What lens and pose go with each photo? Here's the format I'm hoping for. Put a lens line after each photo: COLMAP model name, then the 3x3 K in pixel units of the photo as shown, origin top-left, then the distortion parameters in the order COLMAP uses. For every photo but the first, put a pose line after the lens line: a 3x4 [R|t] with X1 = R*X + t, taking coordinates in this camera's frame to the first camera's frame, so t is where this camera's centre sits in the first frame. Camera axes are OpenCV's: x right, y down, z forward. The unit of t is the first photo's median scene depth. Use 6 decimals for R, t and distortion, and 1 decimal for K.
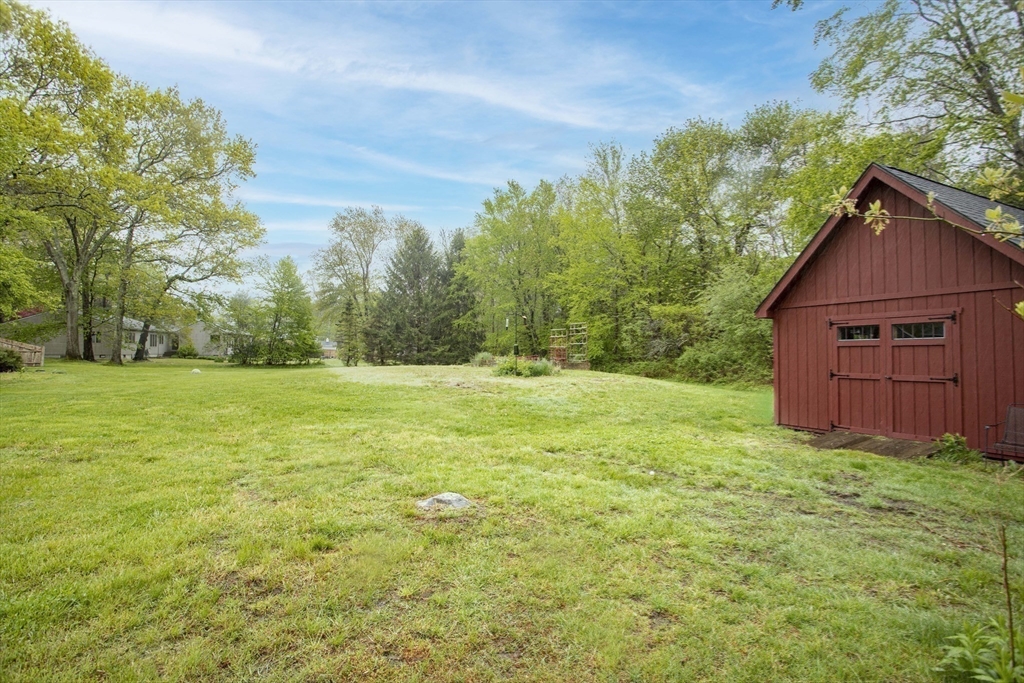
lens RADIAL K [[493.7, 0, 512.0], [0, 493.7, 341.5], [0, 0, 1]] dist [-0.078117, 0.032403]
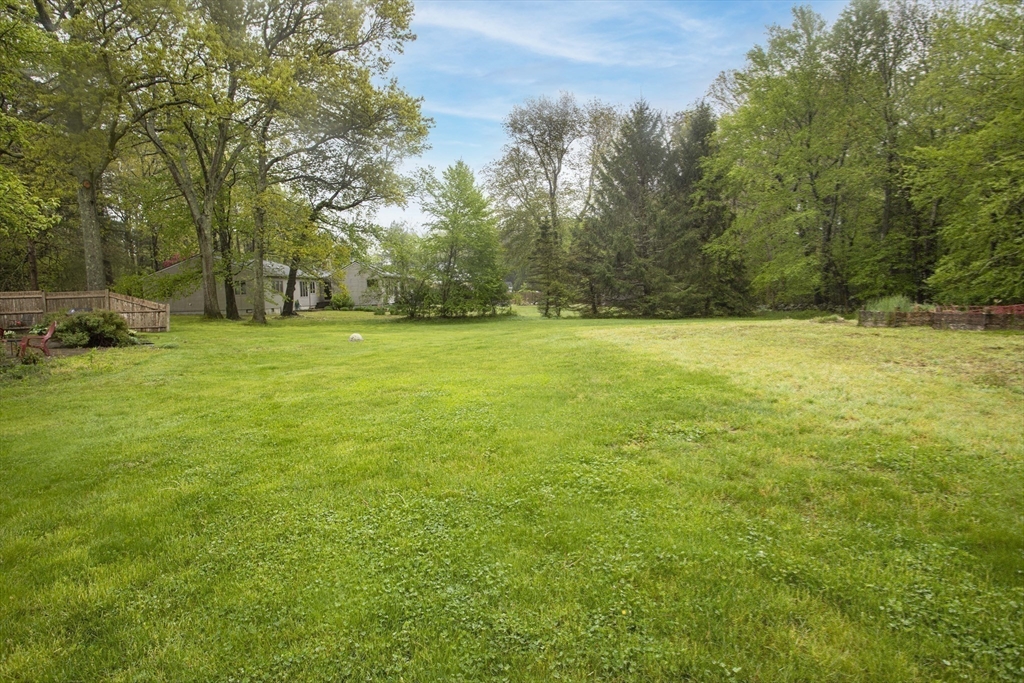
lens RADIAL K [[653.6, 0, 529.7], [0, 653.6, 347.7], [0, 0, 1]] dist [-0.099477, 0.086015]
pose [[0.950692, -0.001401, -0.310135, -0.079373], [0.034335, 0.994318, 0.100760, -0.001134], [0.308232, -0.106440, 0.945338, 0.118835]]
